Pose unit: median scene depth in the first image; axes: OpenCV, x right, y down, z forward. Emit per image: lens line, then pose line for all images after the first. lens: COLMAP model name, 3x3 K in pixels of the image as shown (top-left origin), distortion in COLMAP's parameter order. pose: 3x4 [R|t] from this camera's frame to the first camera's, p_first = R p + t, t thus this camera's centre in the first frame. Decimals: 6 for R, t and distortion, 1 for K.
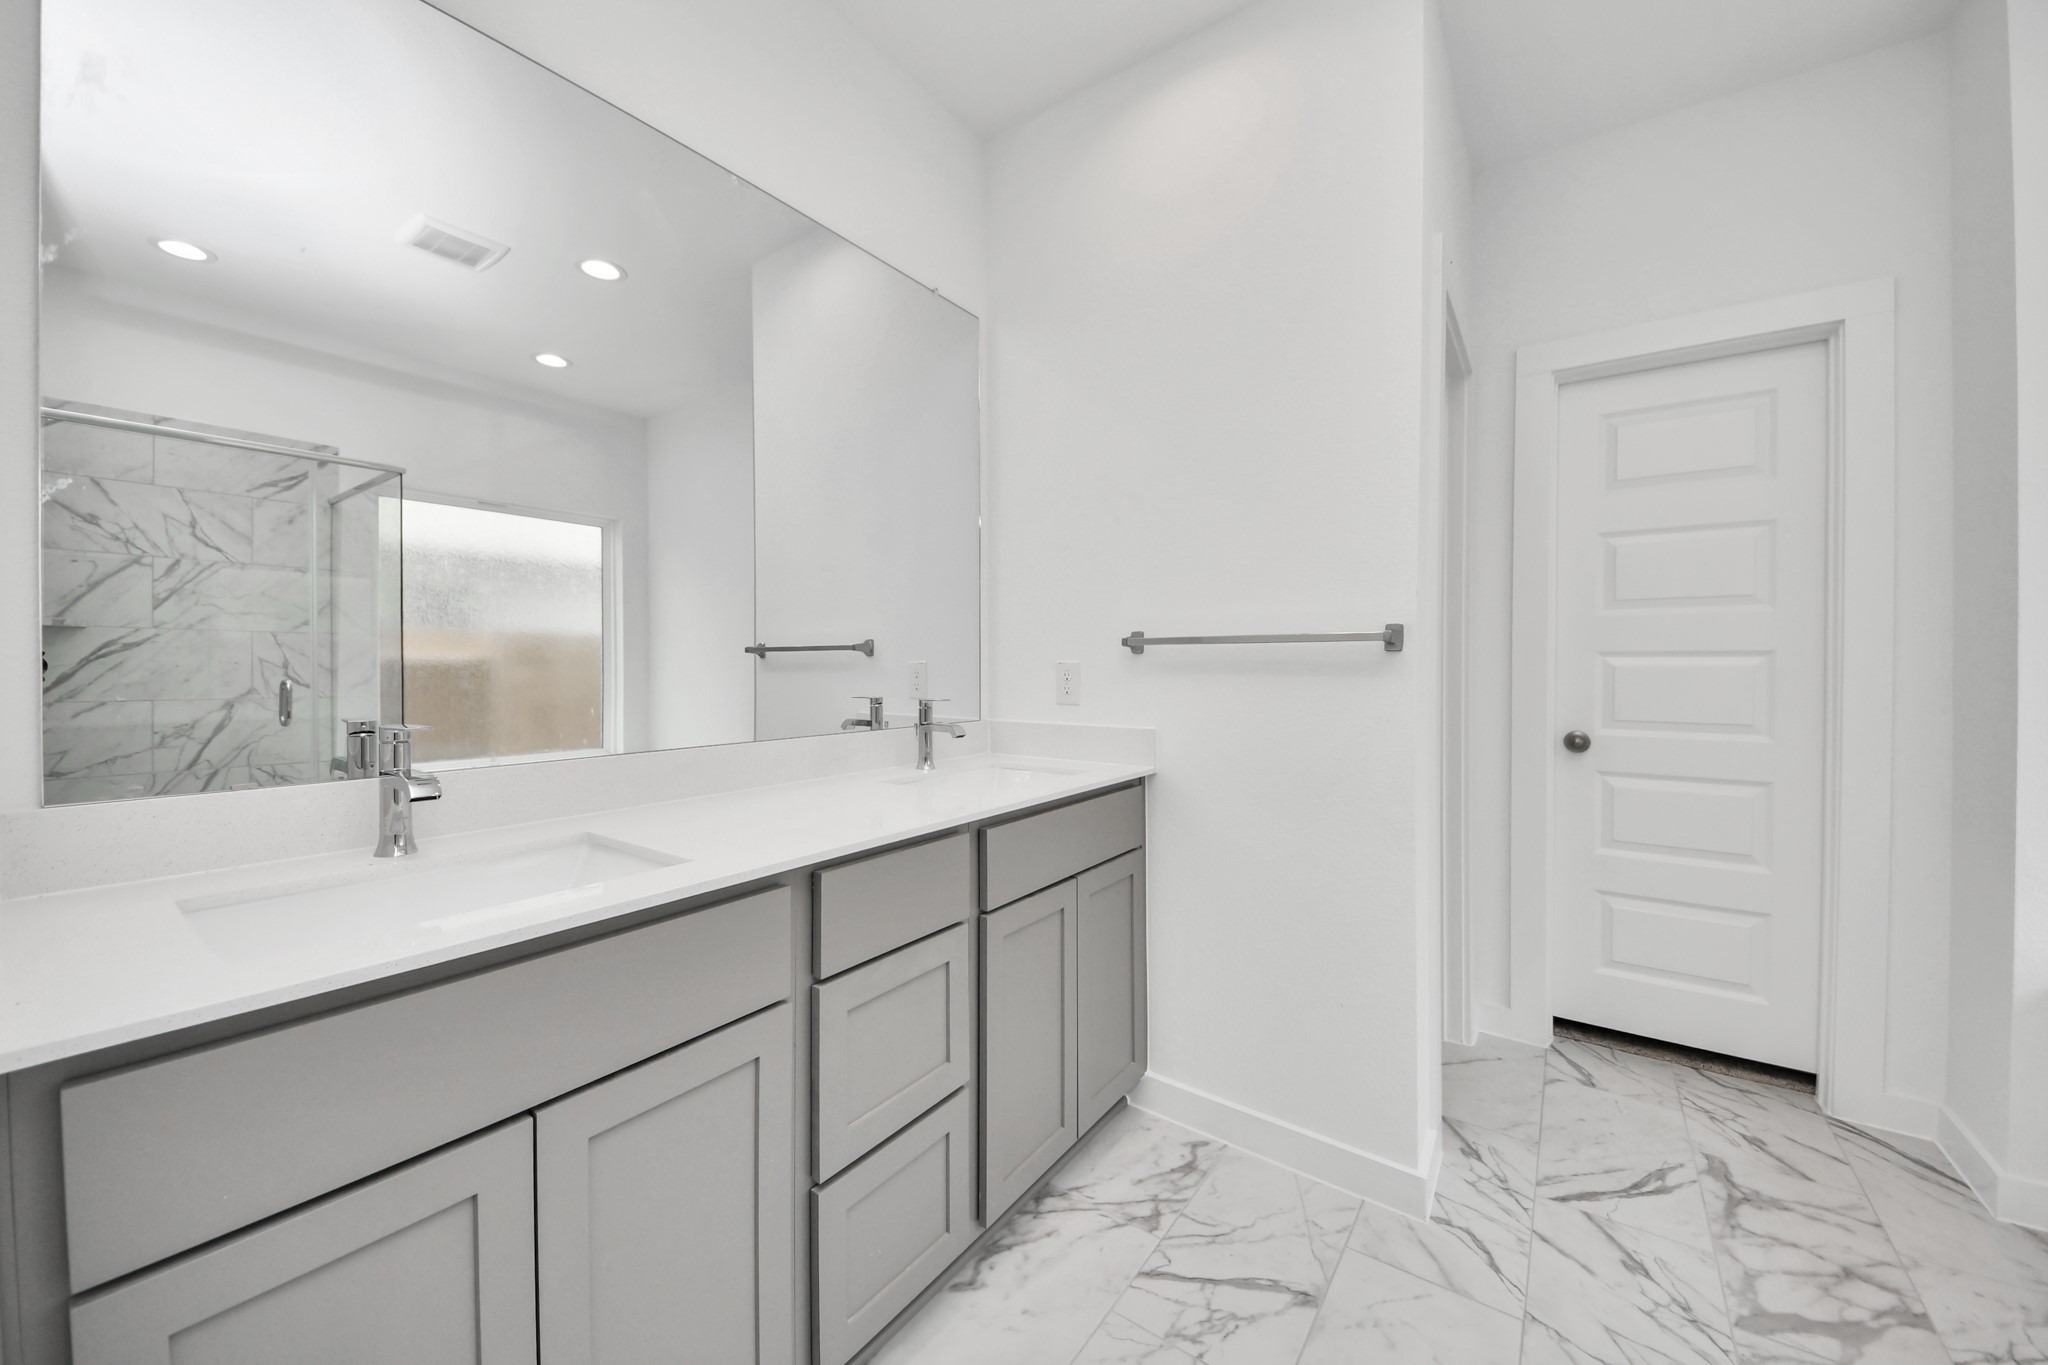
lens RADIAL K [[742.8, 0, 1015.6], [0, 742.8, 671.3], [0, 0, 1]] dist [-0.000422, -0.012566]
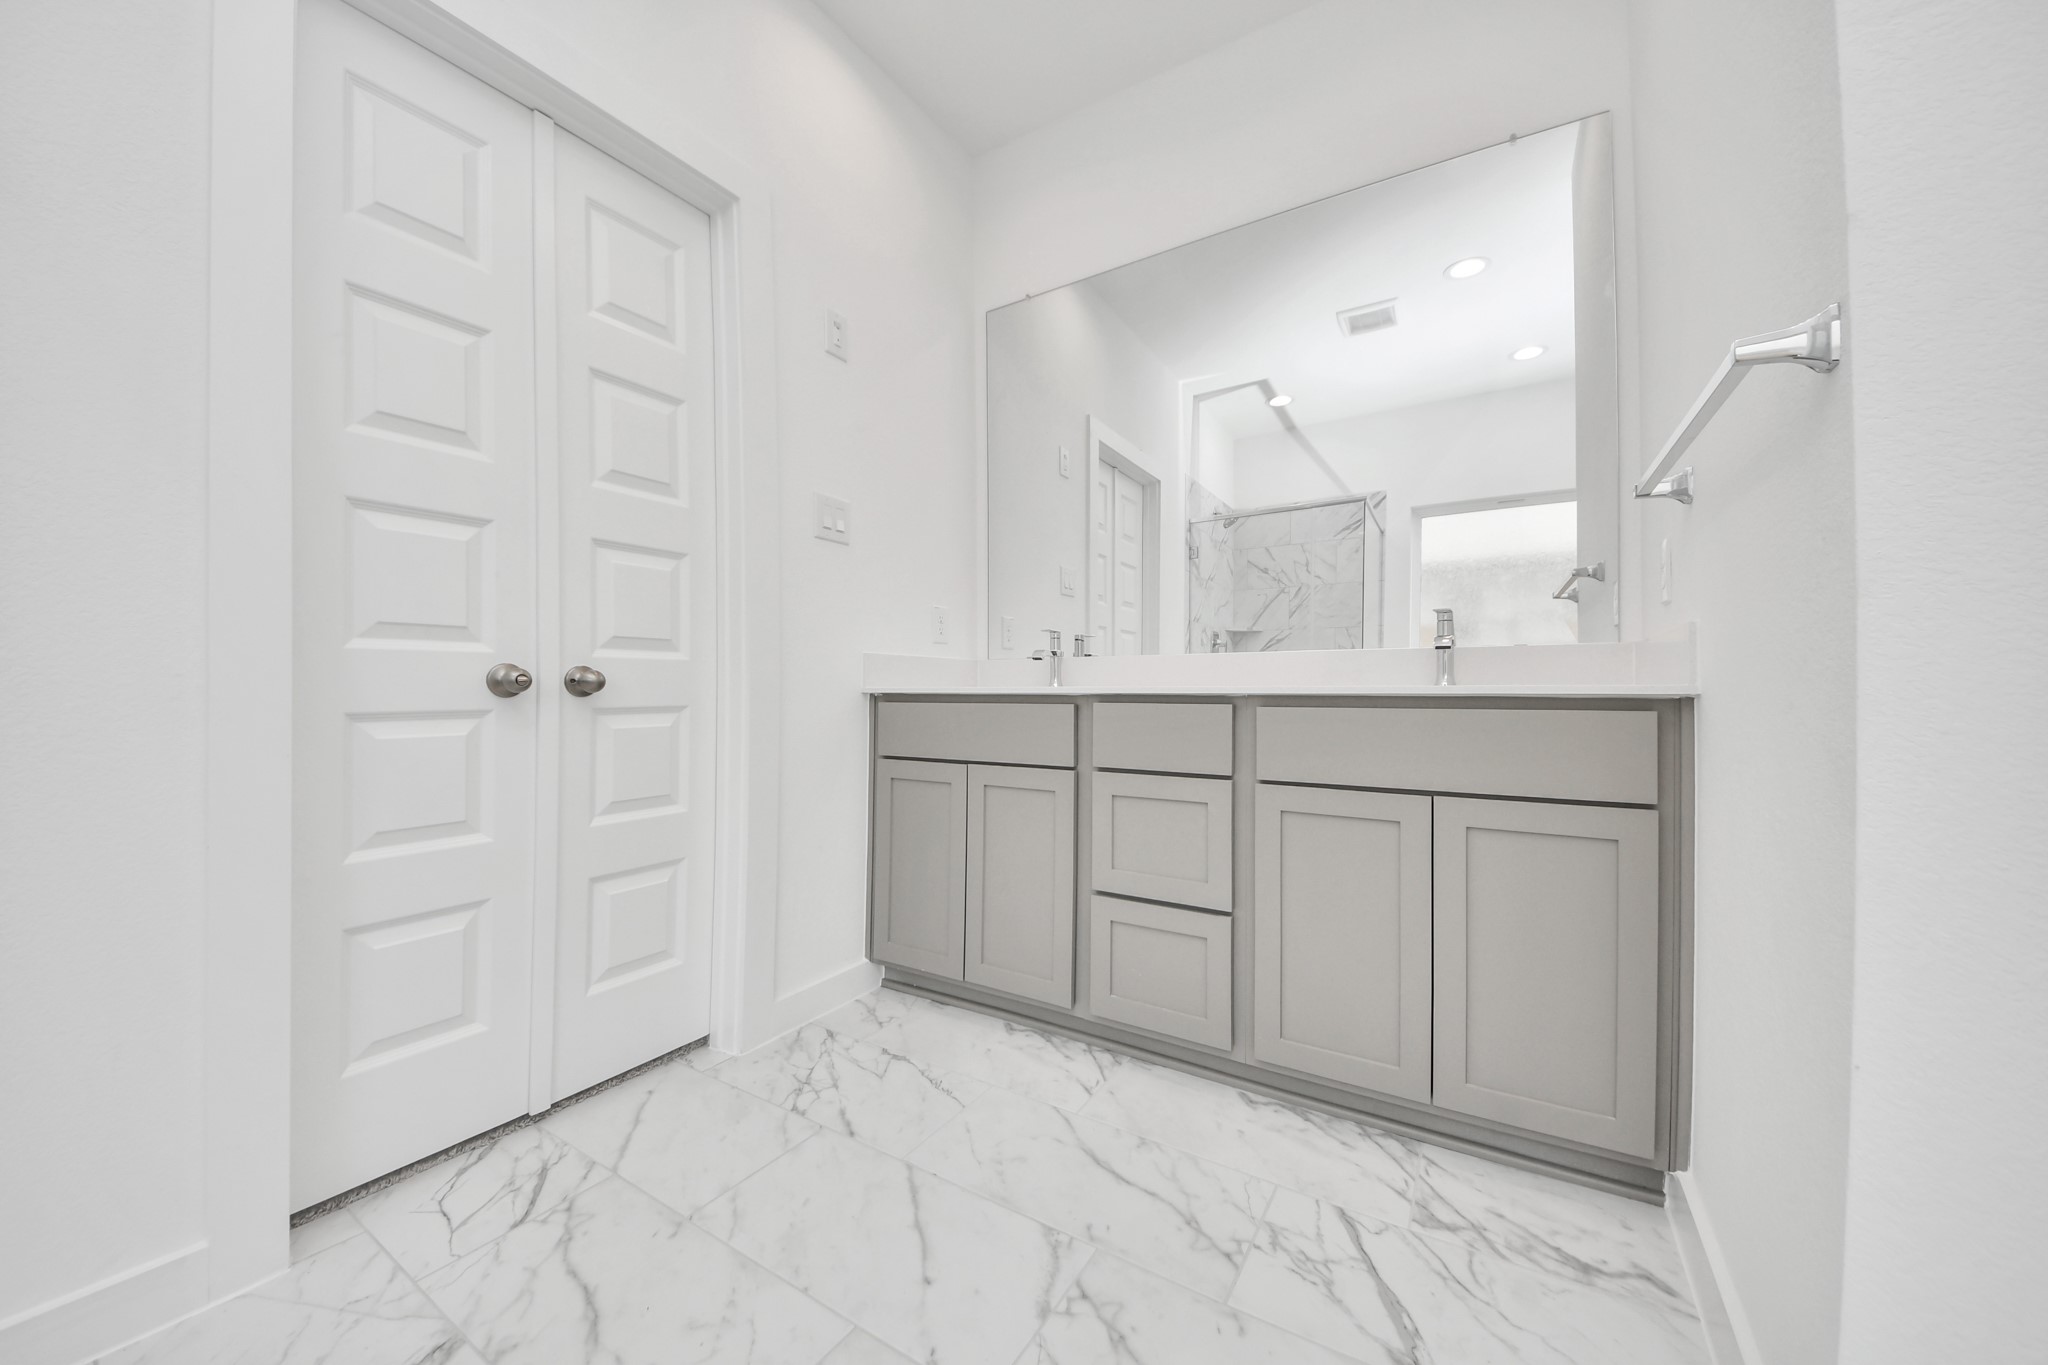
lens RADIAL K [[732.5, 0, 1016.7], [0, 732.5, 687.8], [0, 0, 1]] dist [0.000867, -0.012333]
pose [[0.069709, -0.005074, -0.997554, 0.854363], [-0.004846, 0.999974, -0.005425, 0.162477], [0.997556, 0.005212, 0.069682, 0.456464]]
